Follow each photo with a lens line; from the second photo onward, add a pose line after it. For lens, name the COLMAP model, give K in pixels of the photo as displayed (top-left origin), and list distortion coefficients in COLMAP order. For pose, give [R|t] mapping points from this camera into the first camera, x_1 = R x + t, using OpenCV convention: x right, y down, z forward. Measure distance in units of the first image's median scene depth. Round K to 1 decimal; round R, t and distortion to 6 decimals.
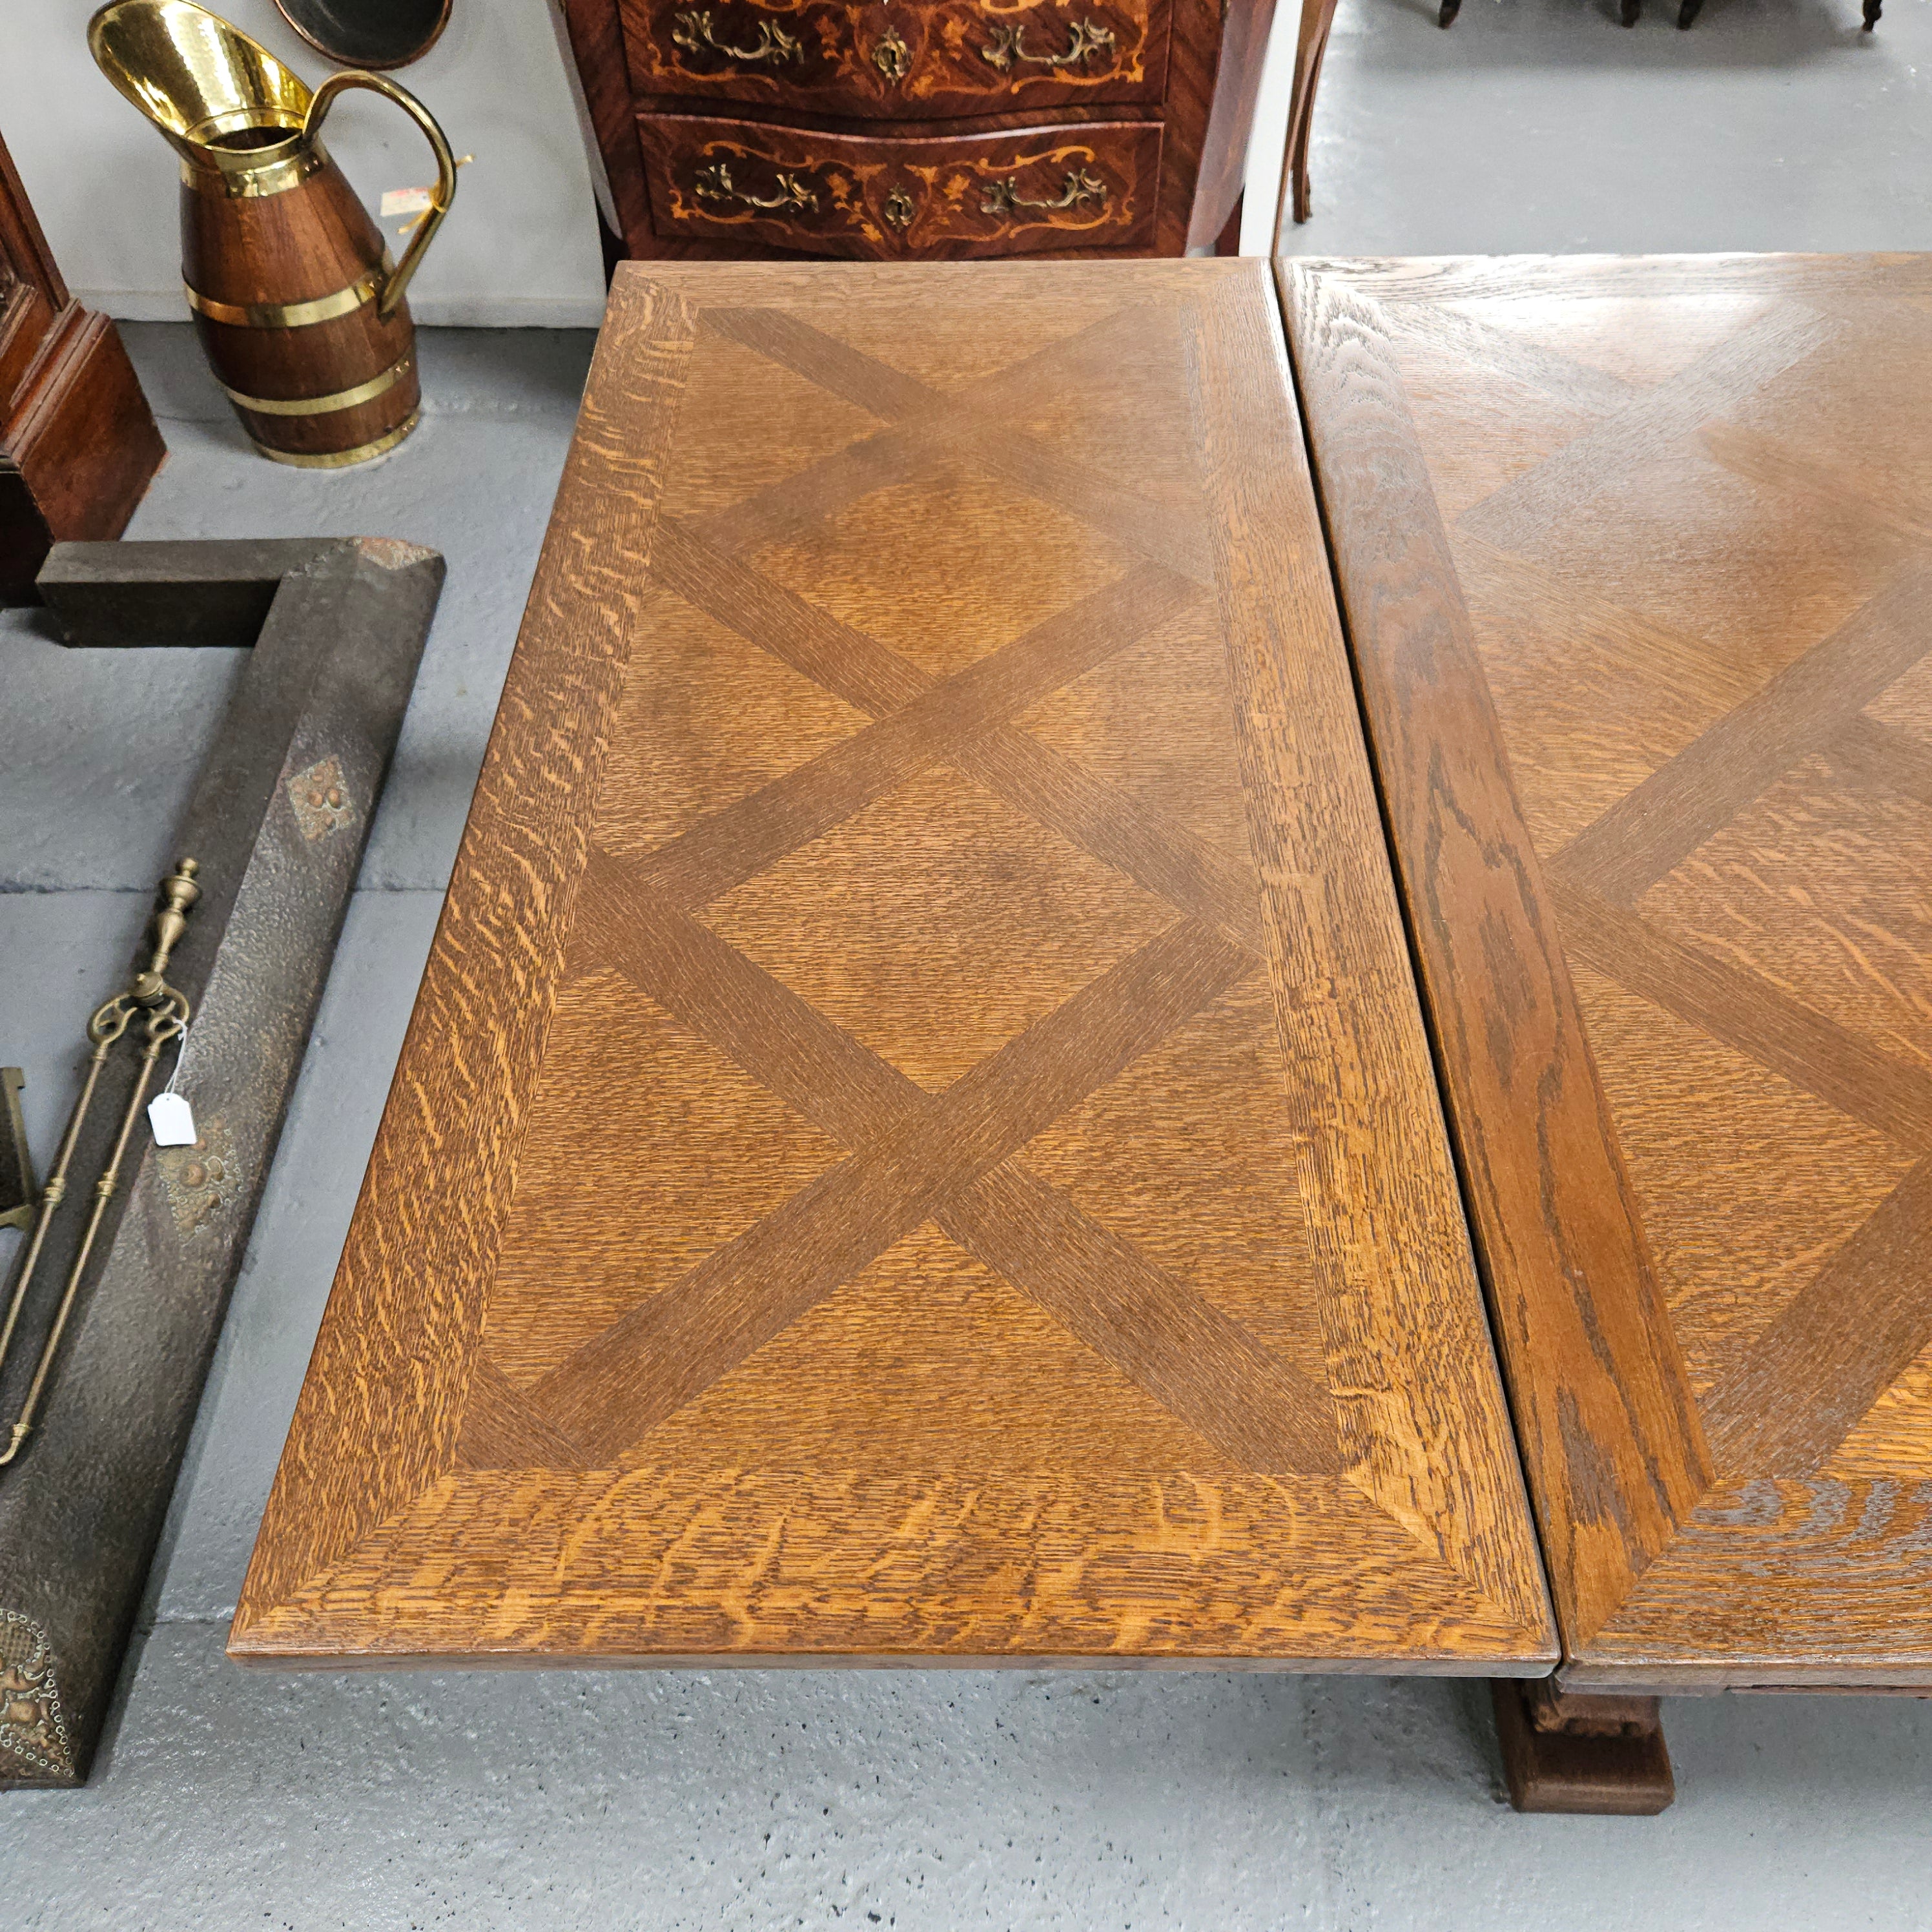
lens RADIAL K [[1733.0, 0, 961.4], [0, 1733.0, 951.8], [0, 0, 1]] dist [0.076258, -0.073569]
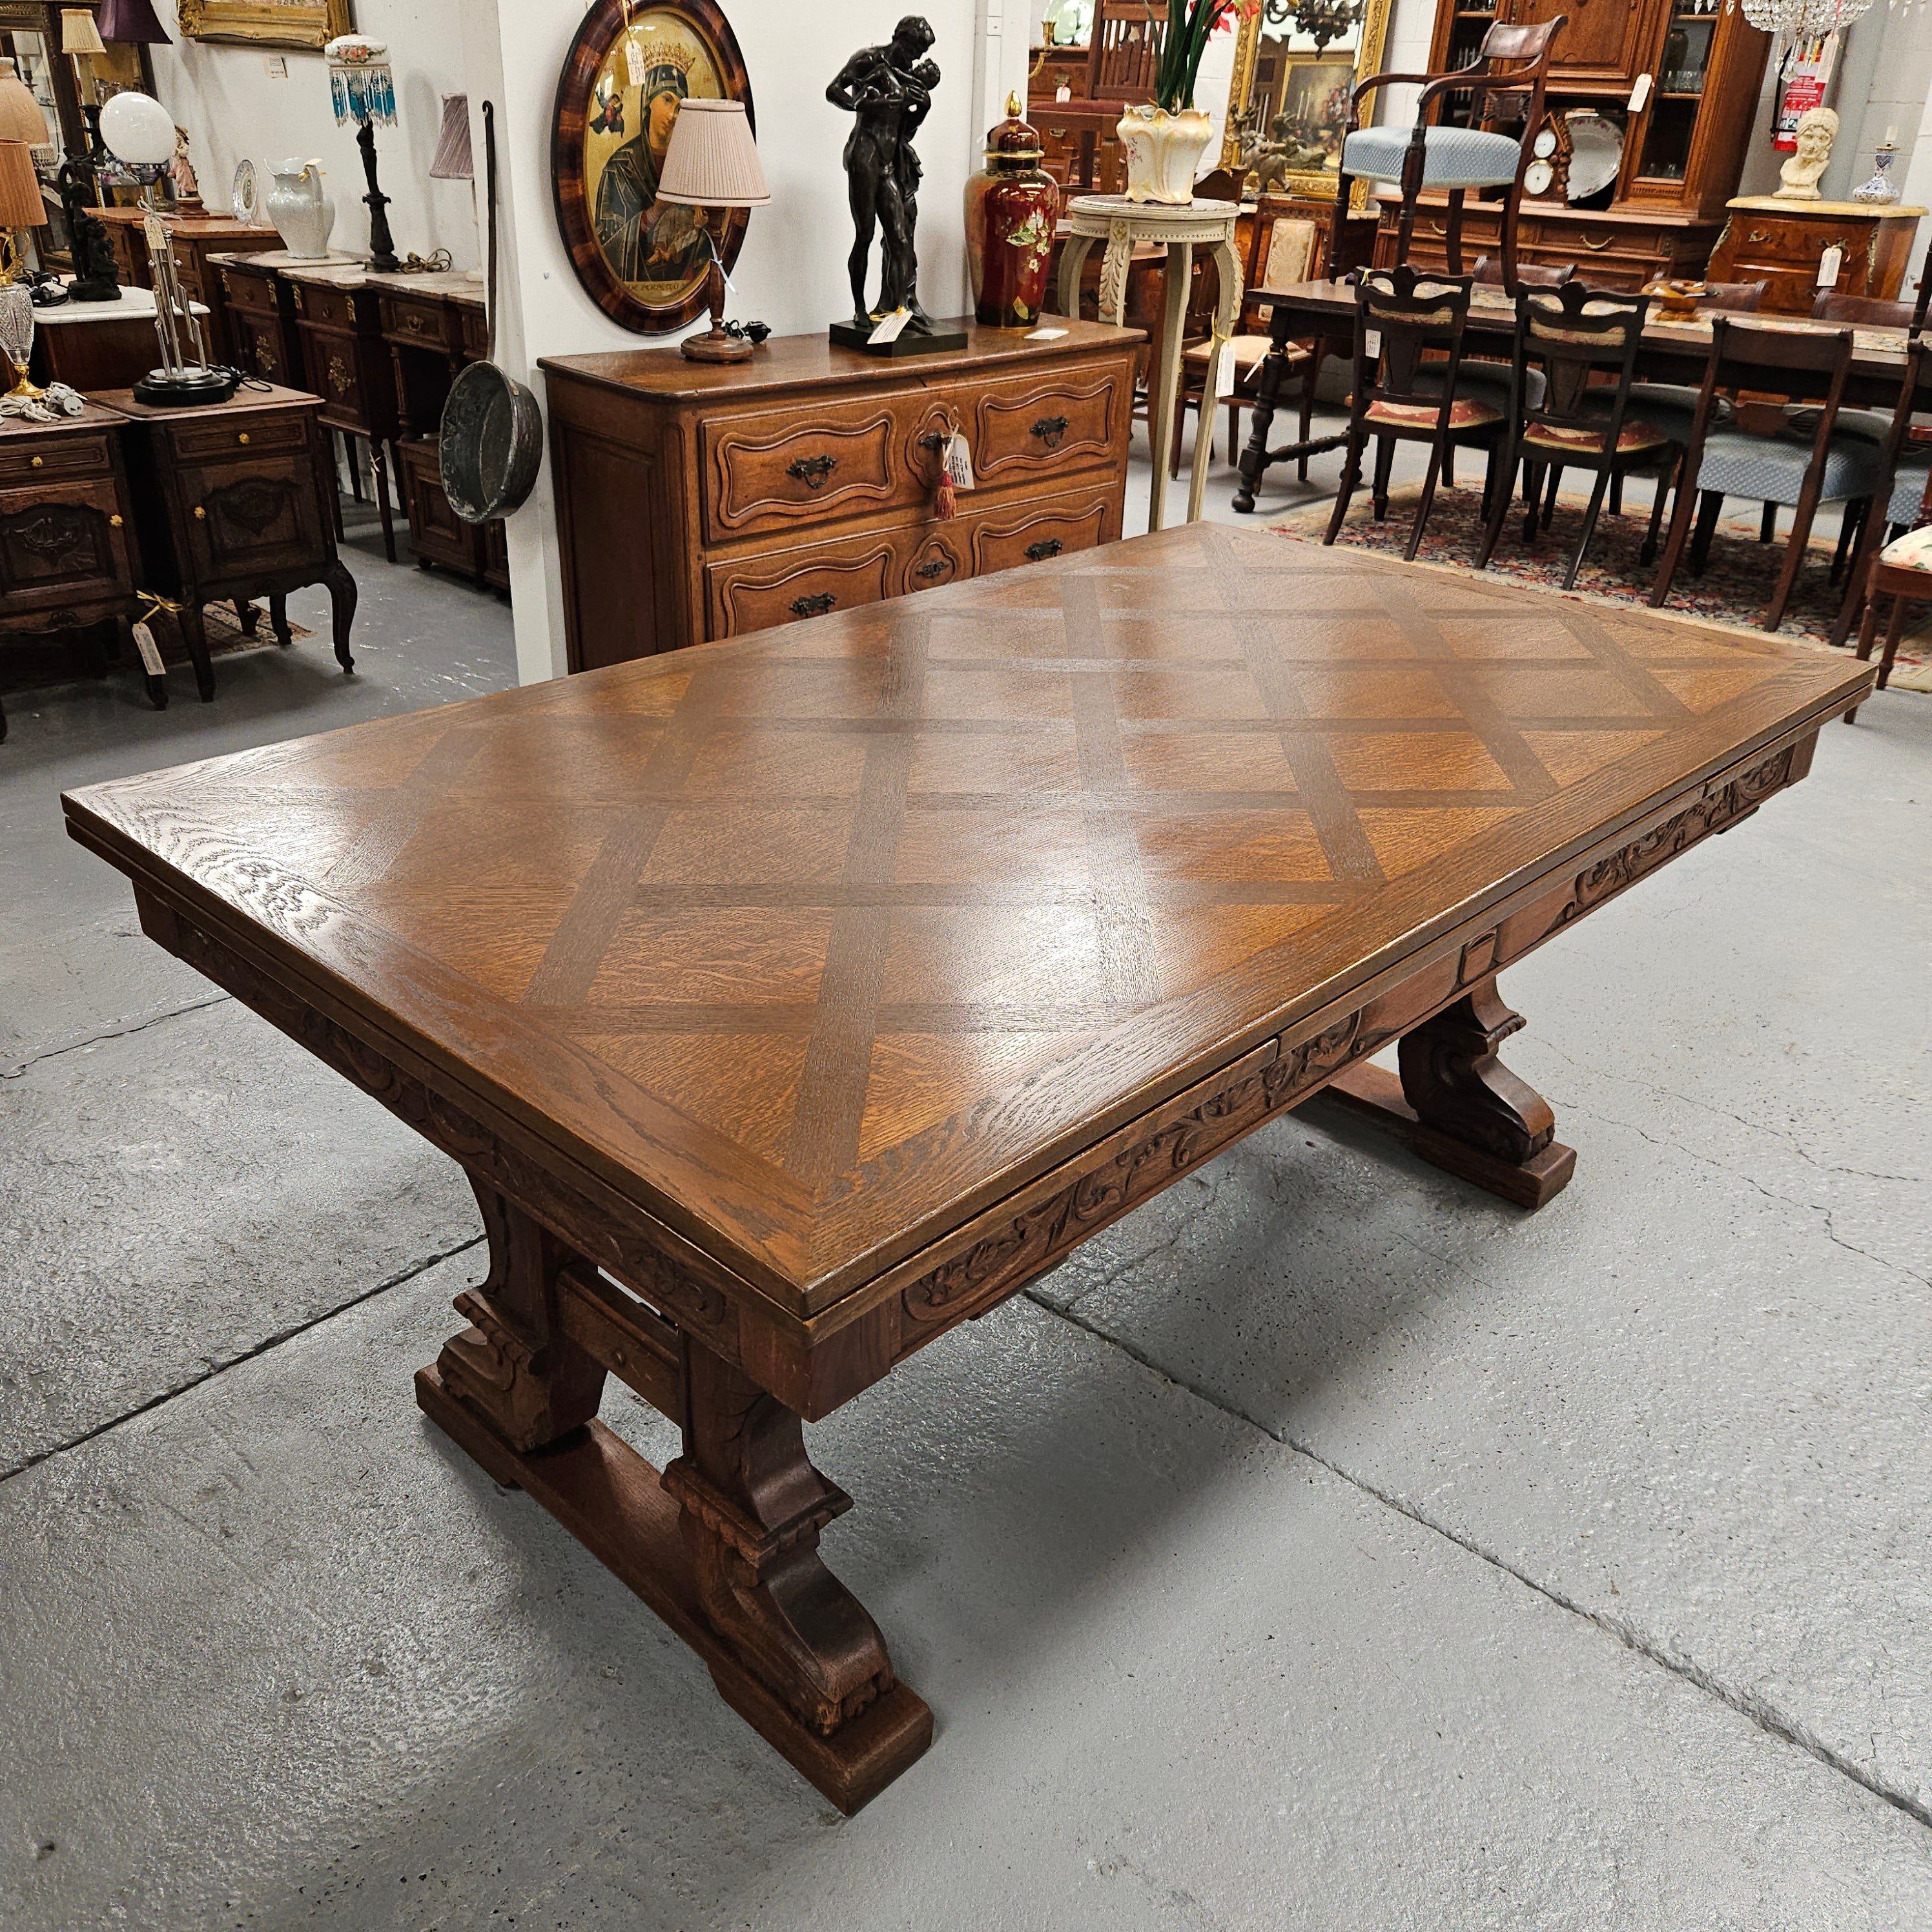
lens RADIAL K [[1740.5, 0, 967.0], [0, 1740.5, 951.8], [0, 0, 1]] dist [0.071138, -0.069088]
pose [[0.680775, -0.304956, 0.665993, -0.251396], [0.527835, 0.834640, -0.157371, 0.230743], [-0.507874, 0.458669, 0.729169, -0.184345]]
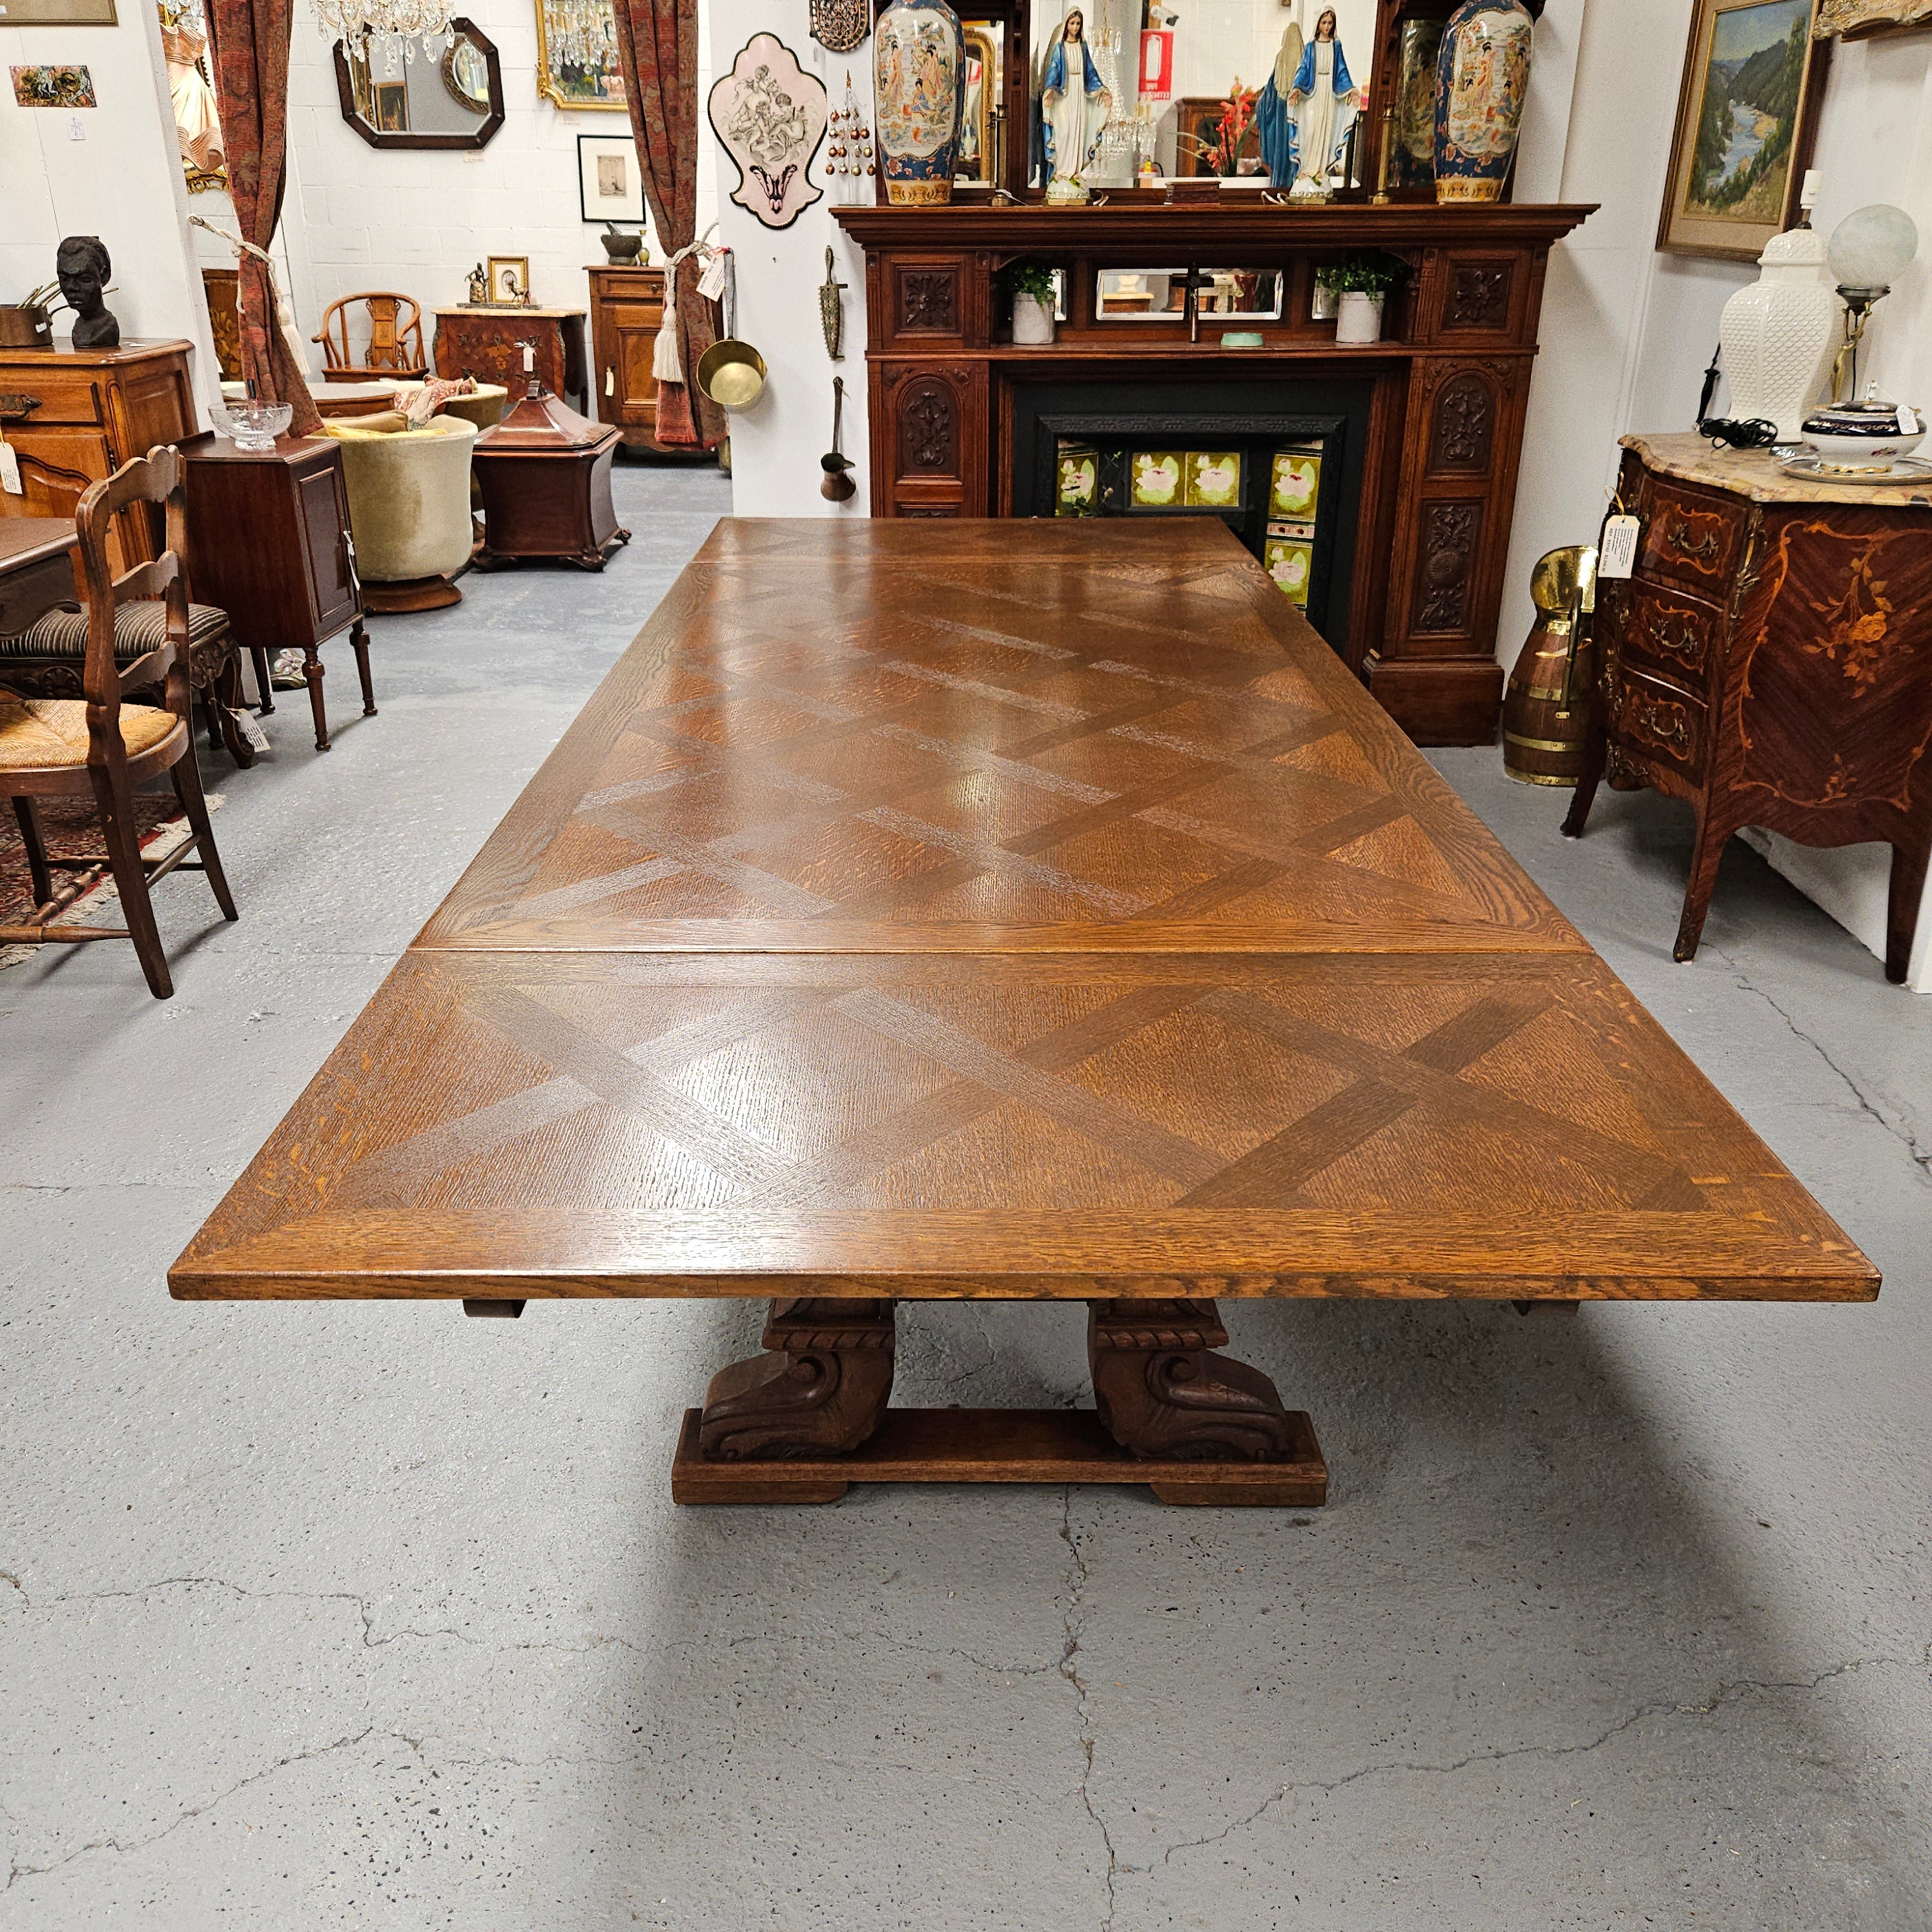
lens RADIAL K [[1740.5, 0, 939.1], [0, 1740.5, 944.5], [0, 0, 1]] dist [0.071138, -0.069088]
pose [[-0.000239, 0.397590, -0.917563, 2.614383], [-0.753132, 0.603565, 0.261728, -0.379603], [0.657870, 0.691108, 0.299294, 0.361647]]
